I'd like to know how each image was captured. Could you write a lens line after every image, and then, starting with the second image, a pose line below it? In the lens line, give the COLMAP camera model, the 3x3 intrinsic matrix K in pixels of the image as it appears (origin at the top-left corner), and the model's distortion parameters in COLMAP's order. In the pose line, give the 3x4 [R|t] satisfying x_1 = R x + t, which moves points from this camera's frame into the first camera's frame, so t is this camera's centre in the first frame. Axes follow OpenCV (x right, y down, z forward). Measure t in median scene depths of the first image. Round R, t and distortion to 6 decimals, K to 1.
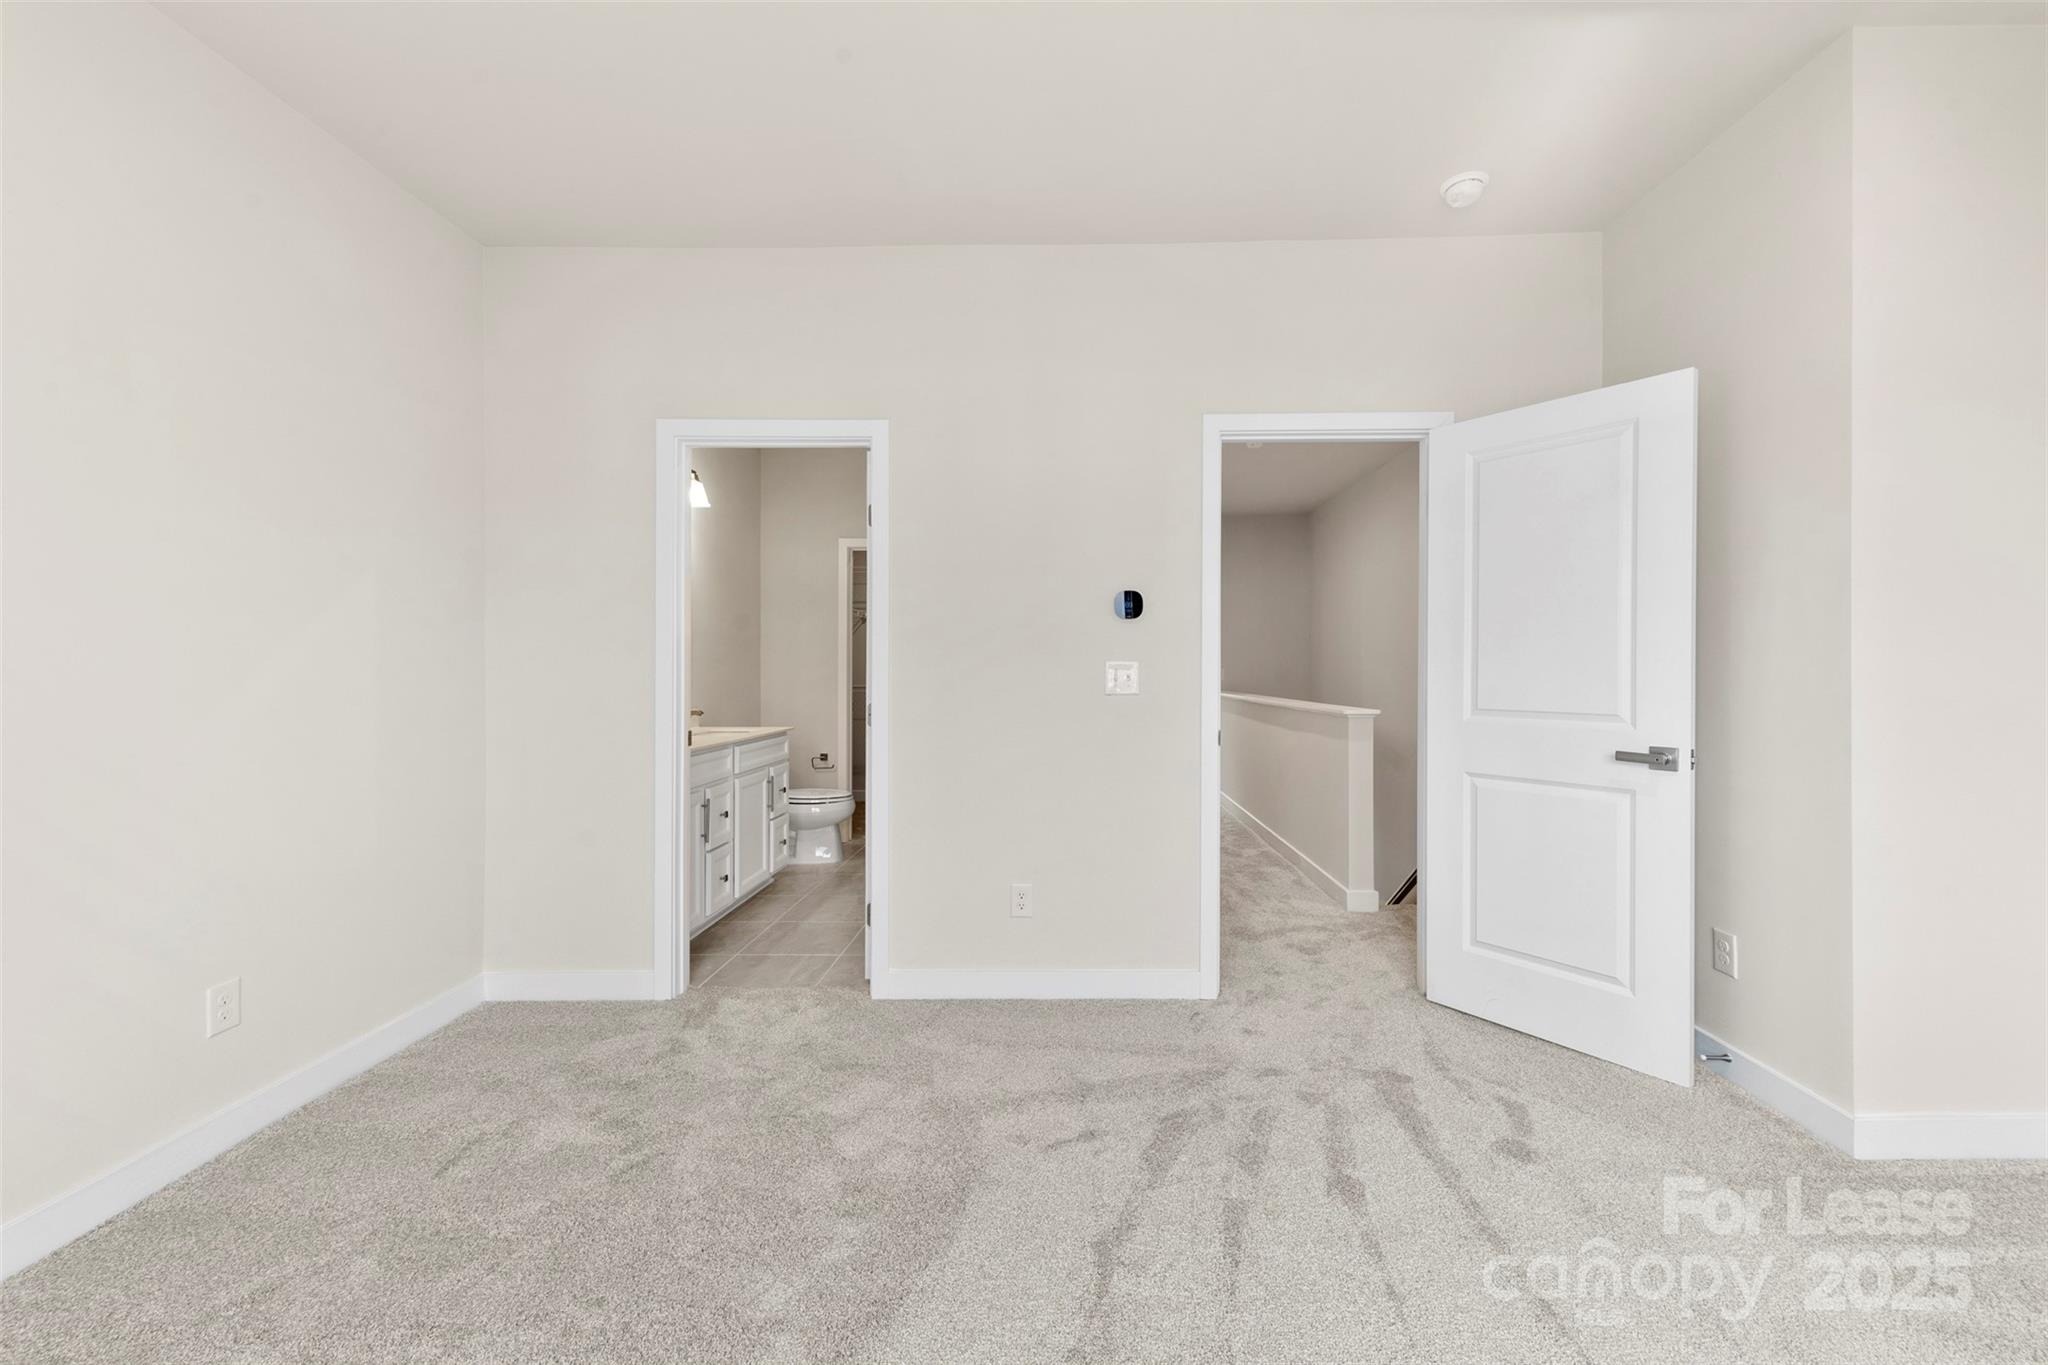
lens RADIAL K [[801.8, 0, 1028.4], [0, 801.8, 671.3], [0, 0, 1]] dist [0.012286, -0.002354]
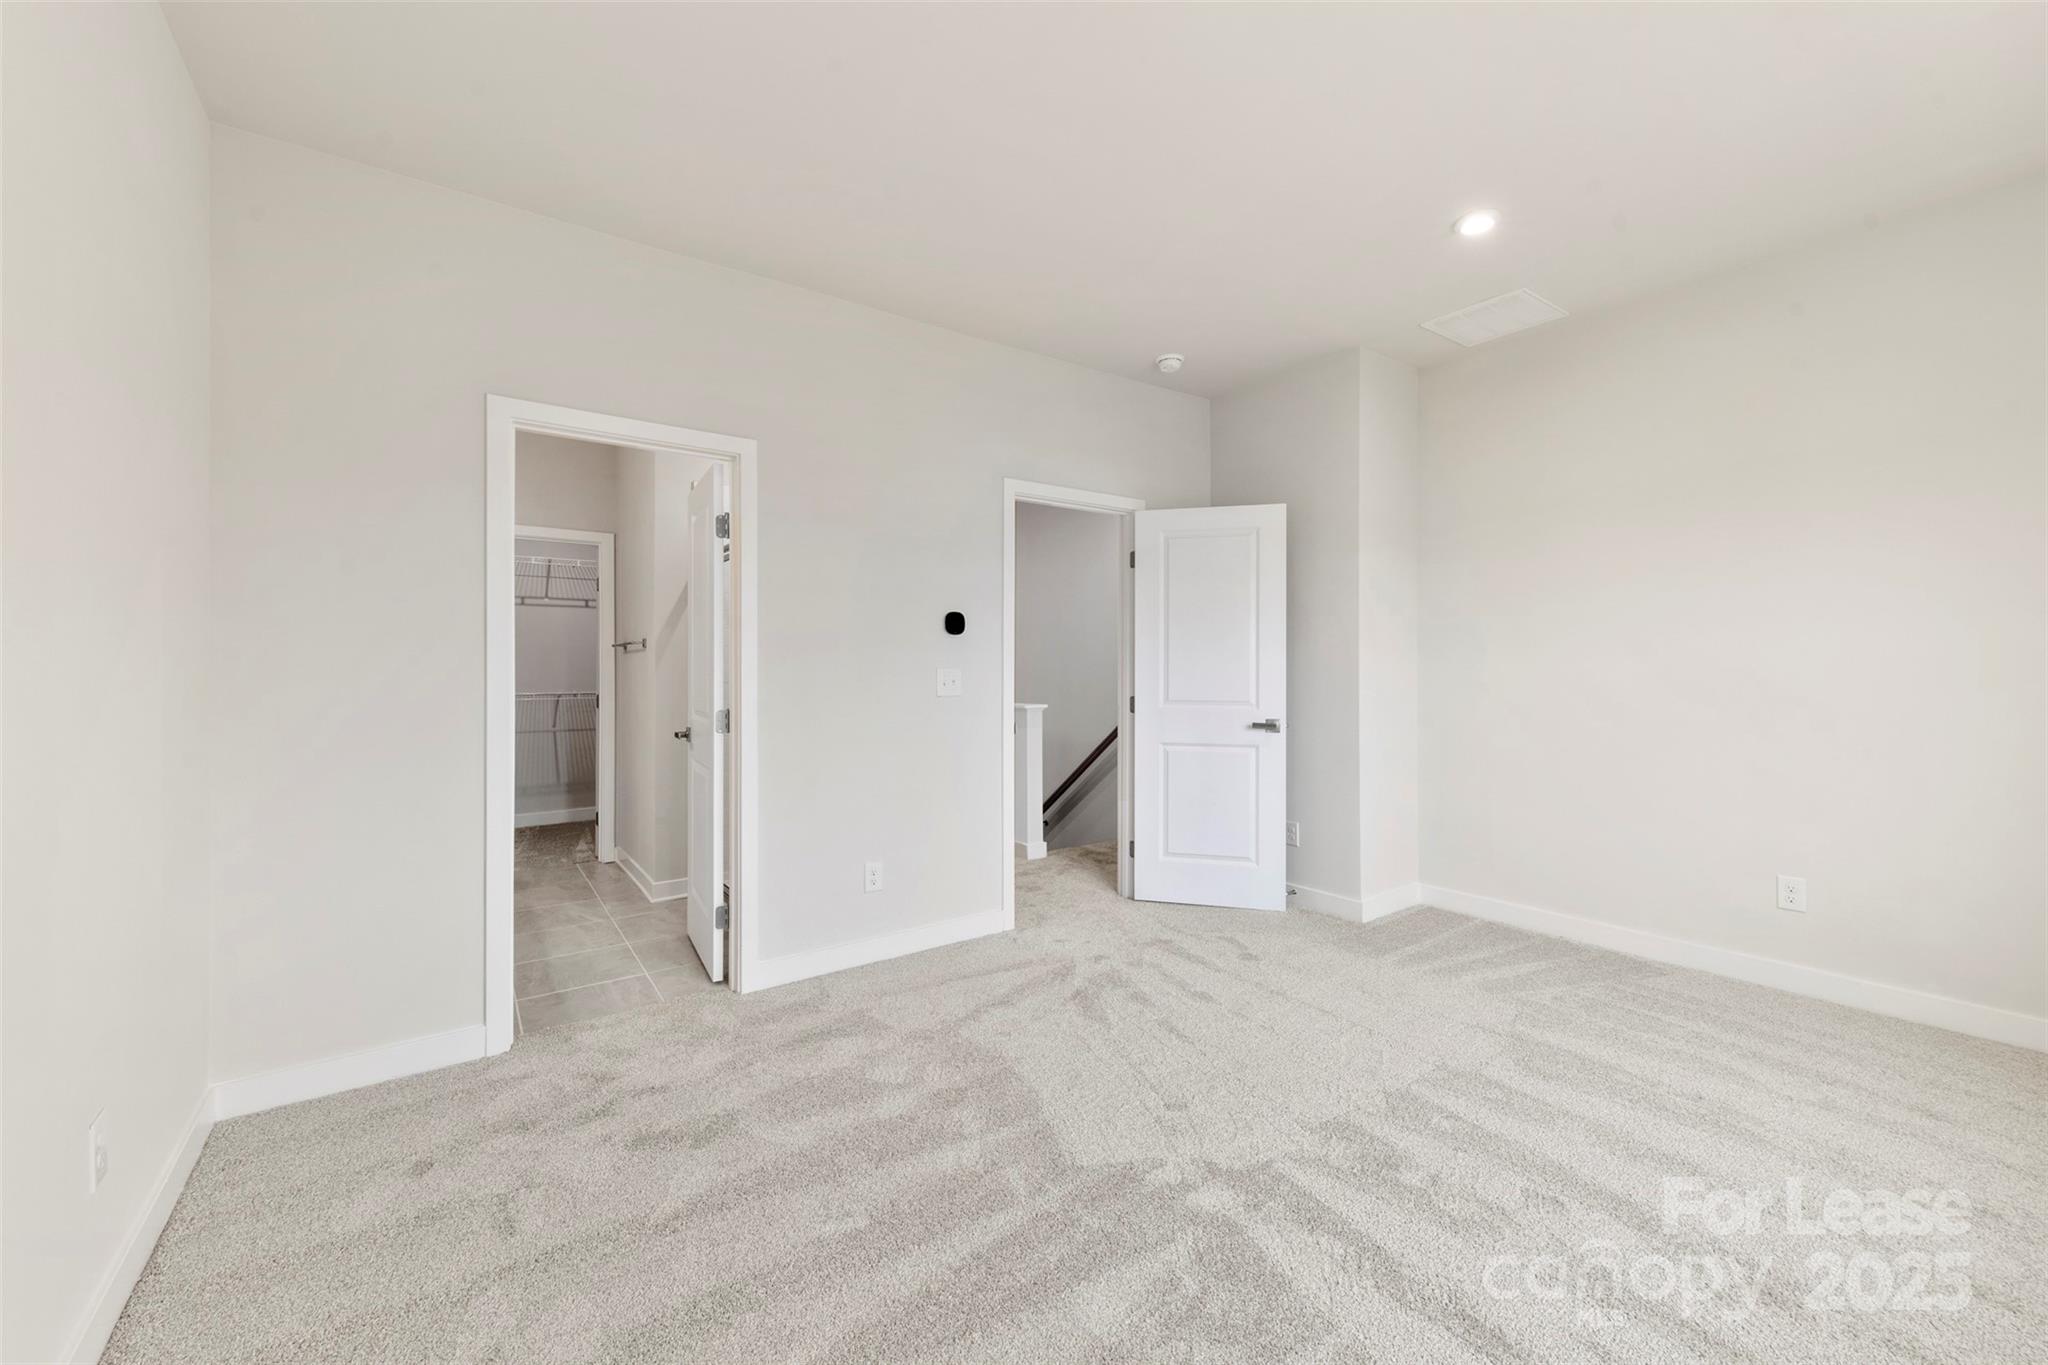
lens RADIAL K [[801.8, 0, 1022.3], [0, 801.8, 670.7], [0, 0, 1]] dist [0.012286, -0.002354]
pose [[0.804229, -0.001939, 0.594316, -0.653370], [0.003901, 0.999990, -0.002018, -0.008882], [-0.594306, 0.003941, 0.804229, -0.067642]]
